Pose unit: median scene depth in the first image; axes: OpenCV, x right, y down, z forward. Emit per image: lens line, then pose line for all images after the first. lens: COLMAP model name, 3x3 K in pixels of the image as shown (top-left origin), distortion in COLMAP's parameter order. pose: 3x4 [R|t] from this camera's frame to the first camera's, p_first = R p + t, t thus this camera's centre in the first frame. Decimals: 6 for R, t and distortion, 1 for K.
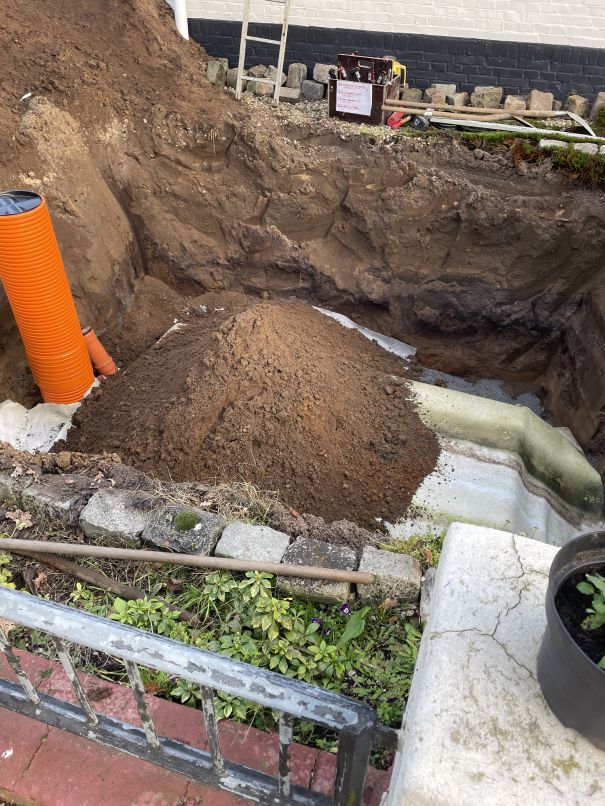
lens RADIAL K [[622.8, 0, 302.5], [0, 622.8, 403.0], [0, 0, 1]] dist [0.068631, -0.090311]
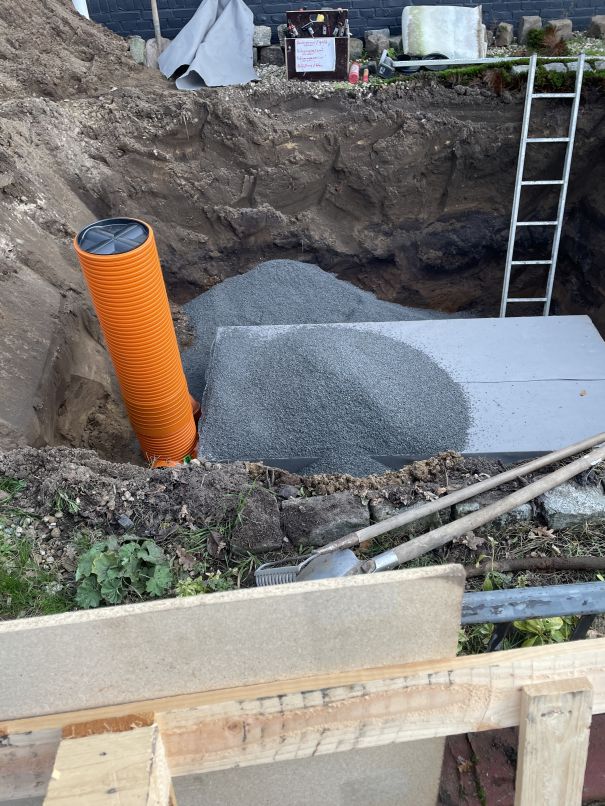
lens RADIAL K [[622.8, 0, 302.5], [0, 622.8, 403.0], [0, 0, 1]] dist [0.068631, -0.090311]
pose [[0.919752, -0.291570, 0.262762, -0.341738], [0.280198, 0.956549, 0.080640, -0.057332], [-0.274857, -0.000544, 0.961485, 0.076014]]
